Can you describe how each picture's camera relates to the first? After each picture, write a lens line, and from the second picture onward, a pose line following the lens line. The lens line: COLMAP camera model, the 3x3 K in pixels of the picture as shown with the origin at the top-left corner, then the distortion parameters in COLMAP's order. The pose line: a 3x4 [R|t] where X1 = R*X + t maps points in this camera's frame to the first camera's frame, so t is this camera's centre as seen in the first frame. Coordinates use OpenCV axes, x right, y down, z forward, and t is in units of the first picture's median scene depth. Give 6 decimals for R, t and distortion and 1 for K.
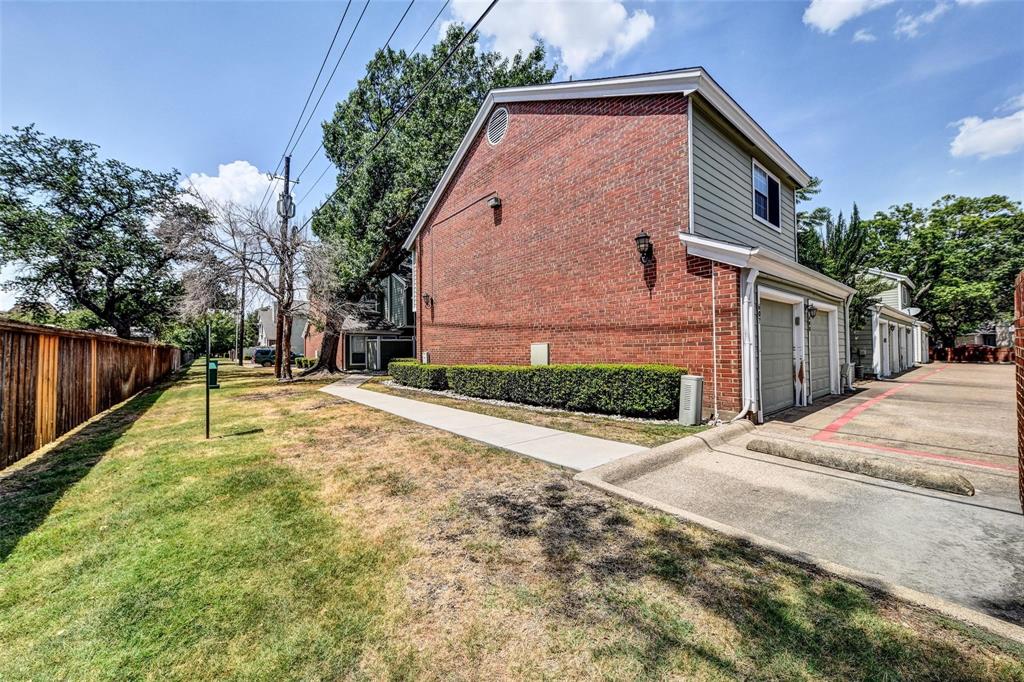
lens RADIAL K [[379.6, 0, 509.9], [0, 379.6, 341.2], [0, 0, 1]] dist [-0.000100, -0.000105]
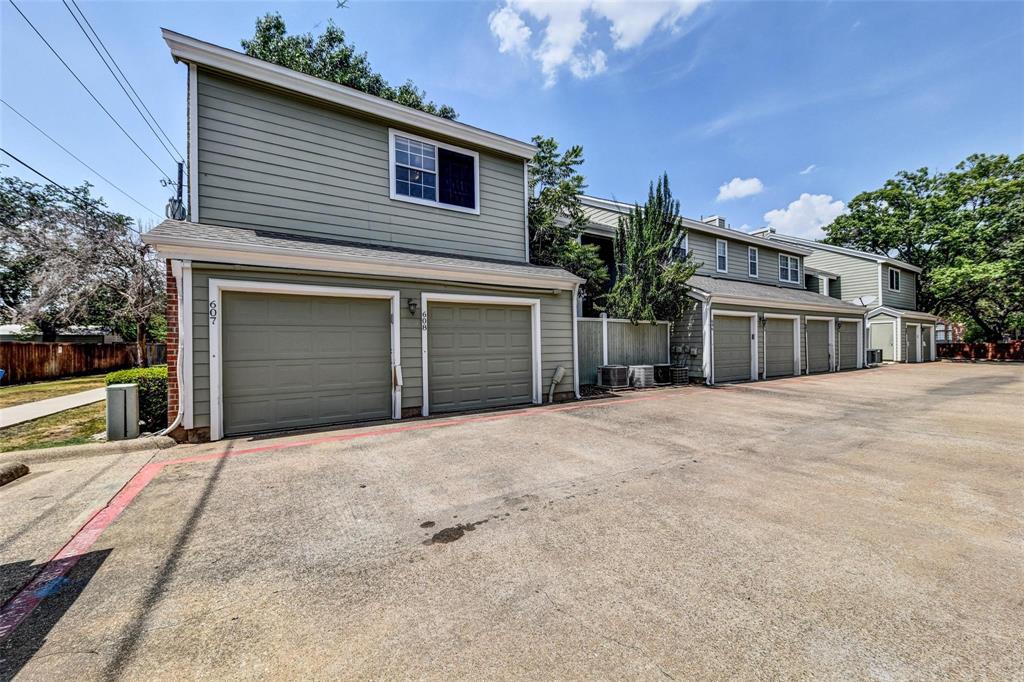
lens RADIAL K [[379.6, 0, 512.1], [0, 379.6, 340.9], [0, 0, 1]] dist [-0.000100, -0.000105]
pose [[0.989624, -0.002242, -0.143665, 0.350494], [0.004371, 0.999885, 0.014507, -0.004480], [0.143616, -0.014985, 0.989520, 0.061715]]
